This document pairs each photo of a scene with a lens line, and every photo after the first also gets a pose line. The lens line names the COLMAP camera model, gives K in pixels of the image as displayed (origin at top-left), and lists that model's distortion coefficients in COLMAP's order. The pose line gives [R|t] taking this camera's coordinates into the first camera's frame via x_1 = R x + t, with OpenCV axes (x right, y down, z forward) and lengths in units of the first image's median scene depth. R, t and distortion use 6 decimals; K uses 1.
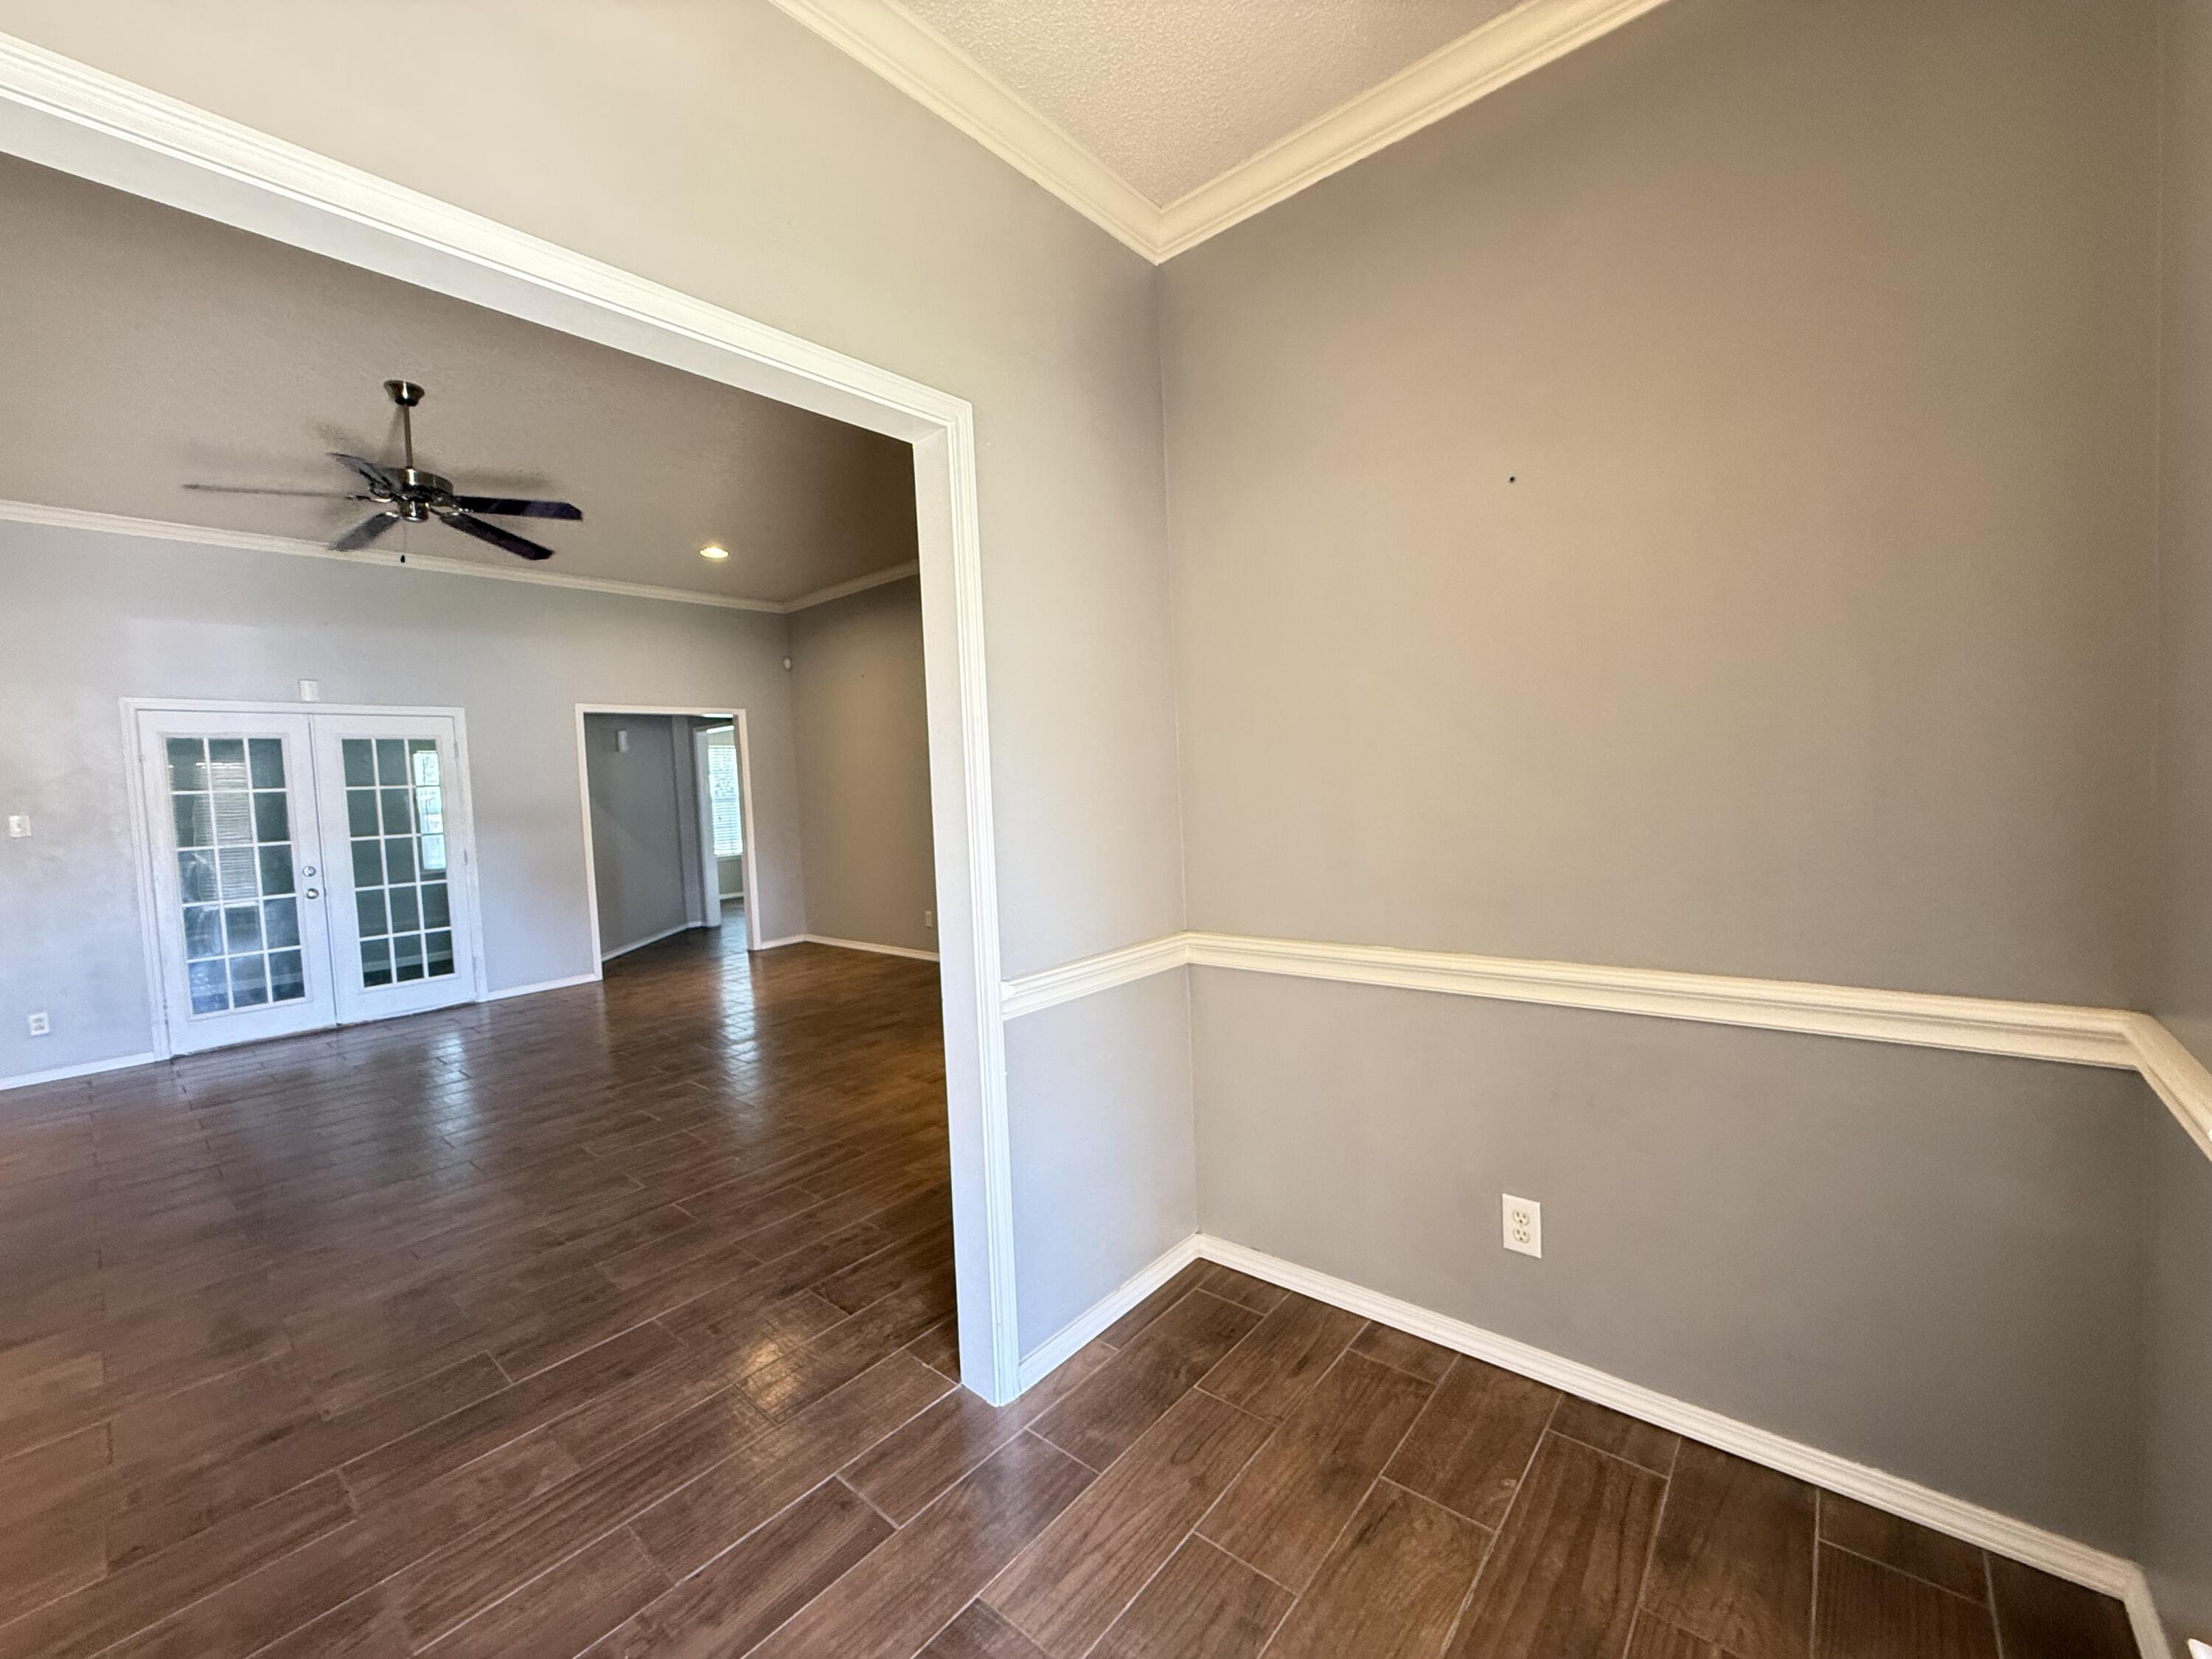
lens RADIAL K [[884.2, 0, 1104.7], [0, 884.2, 828.7], [0, 0, 1]] dist [-0.002982, 0.000810]
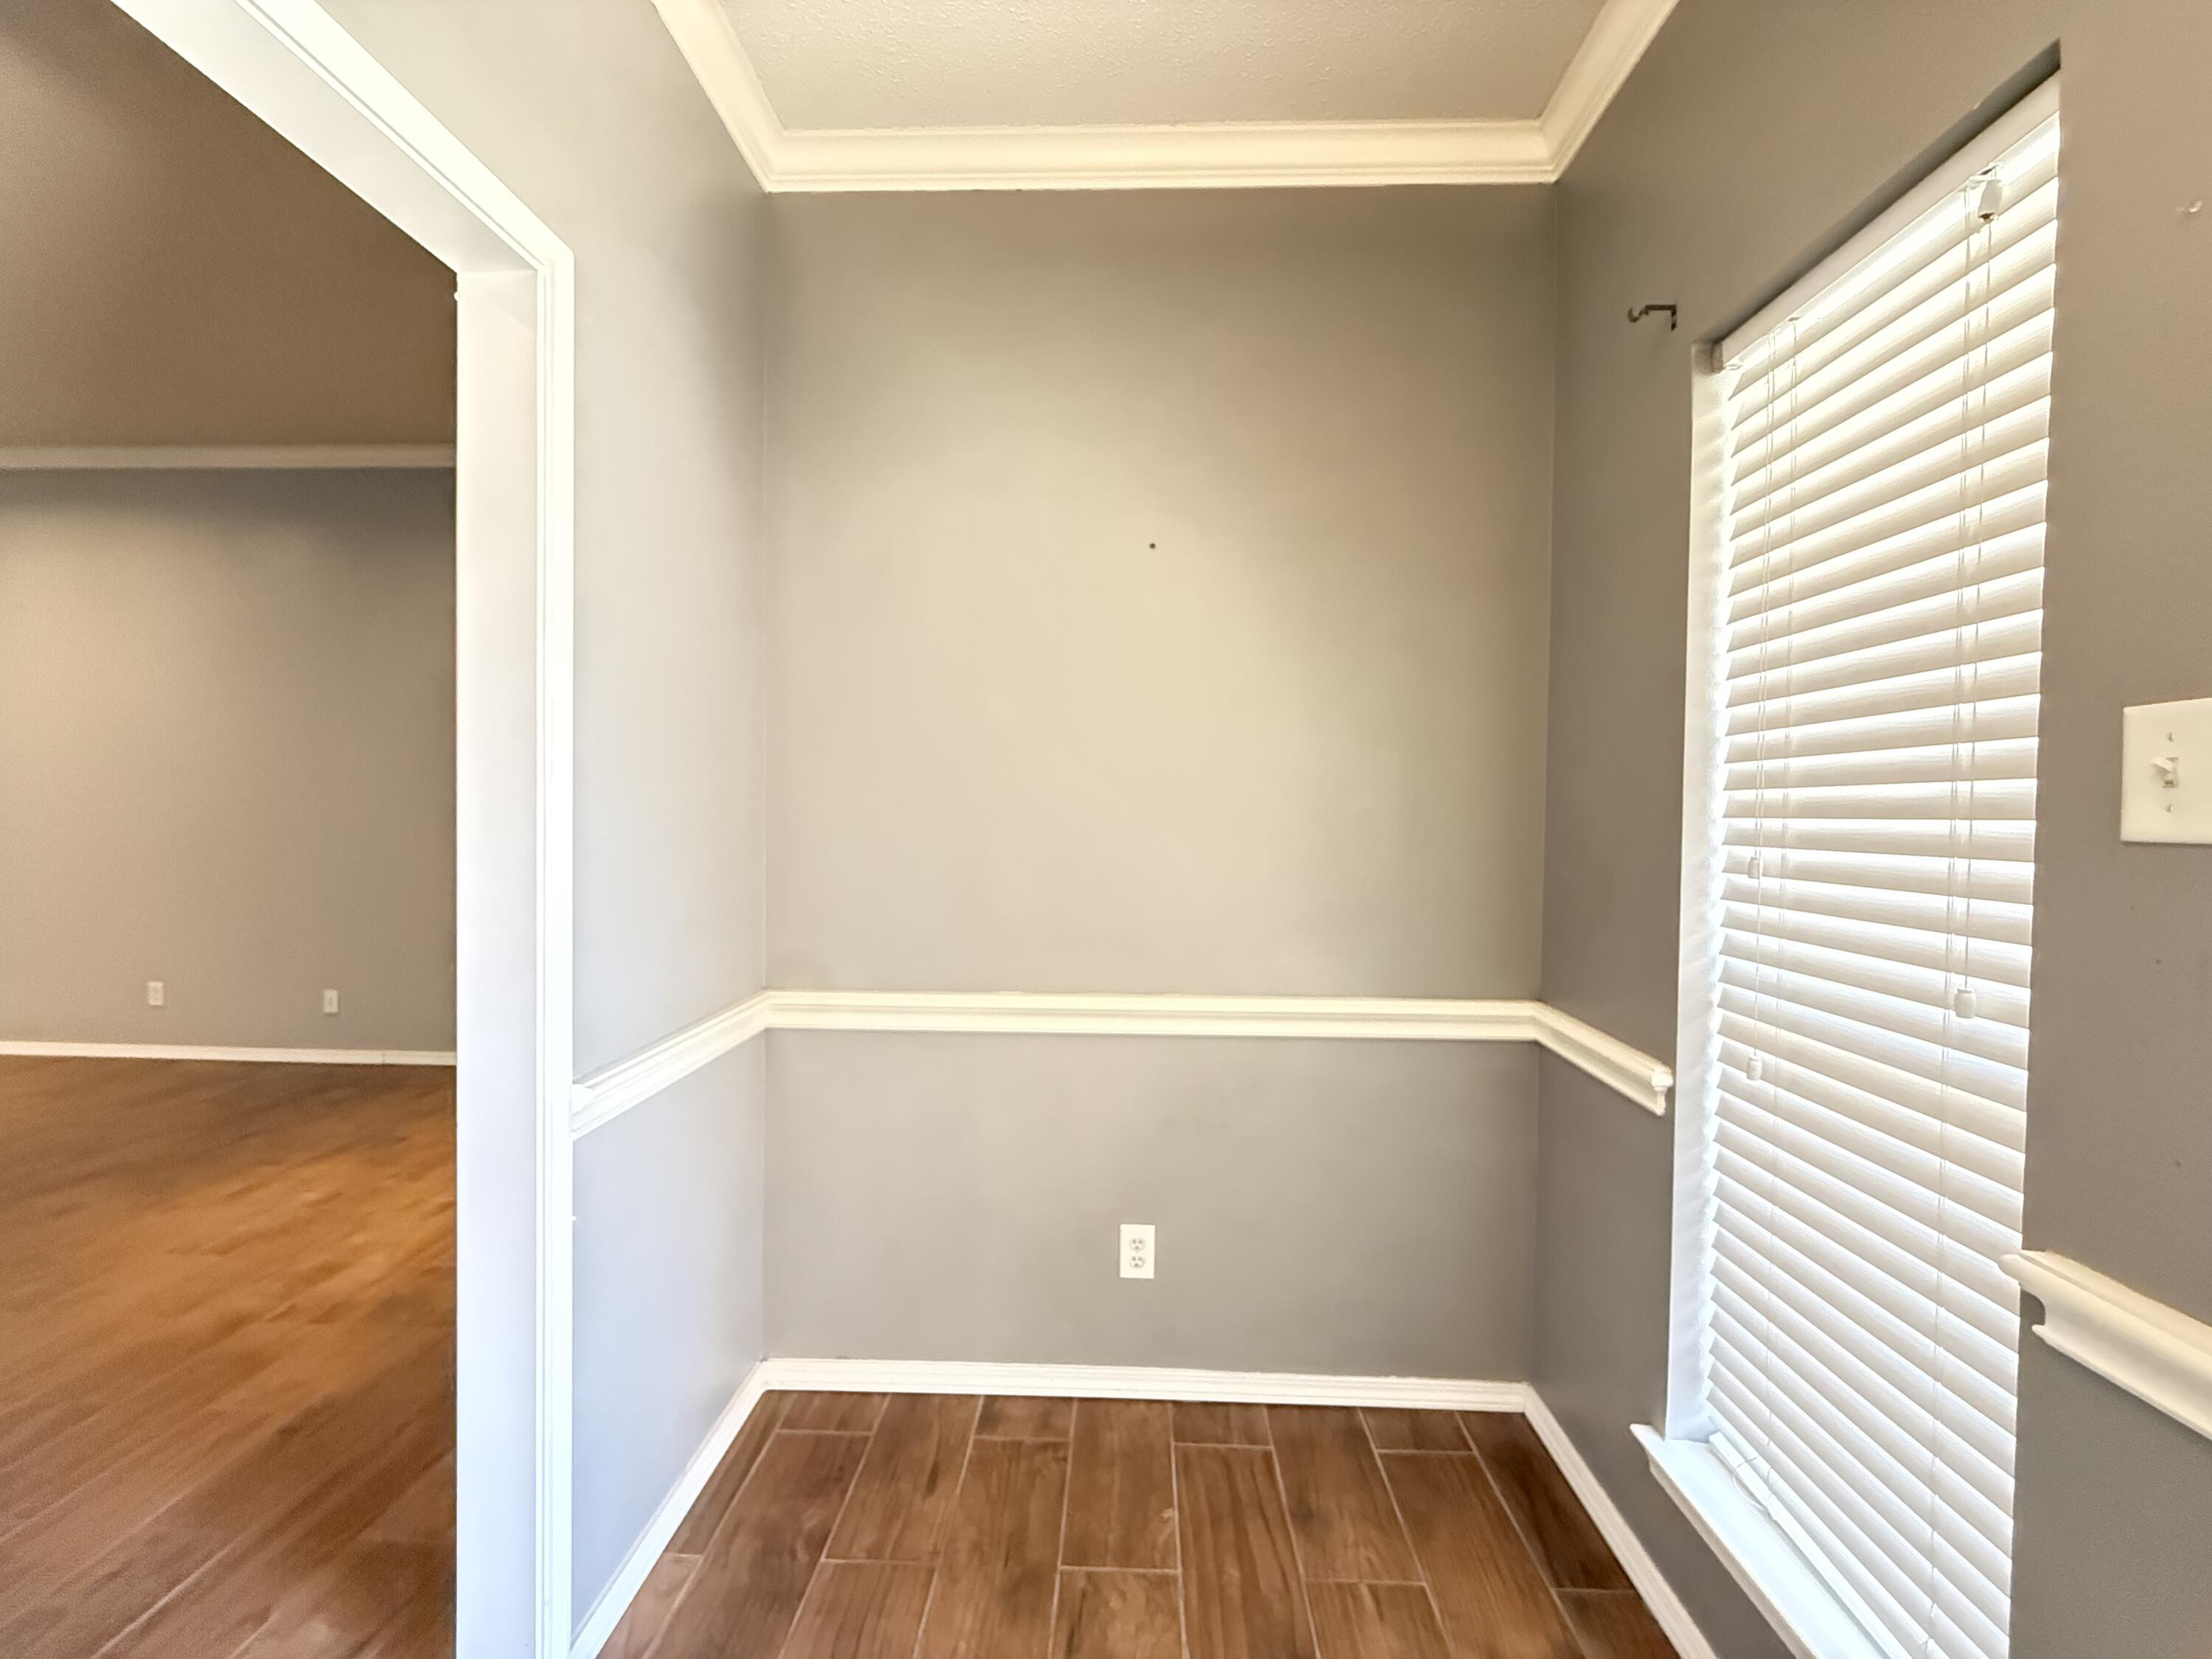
lens RADIAL K [[884.2, 0, 1107.6], [0, 884.2, 828.5], [0, 0, 1]] dist [-0.002982, 0.000810]
pose [[0.780227, 0.042031, 0.624083, -0.229480], [-0.016158, 0.998761, -0.047065, -0.000229], [-0.625288, 0.026637, 0.779939, 0.197118]]
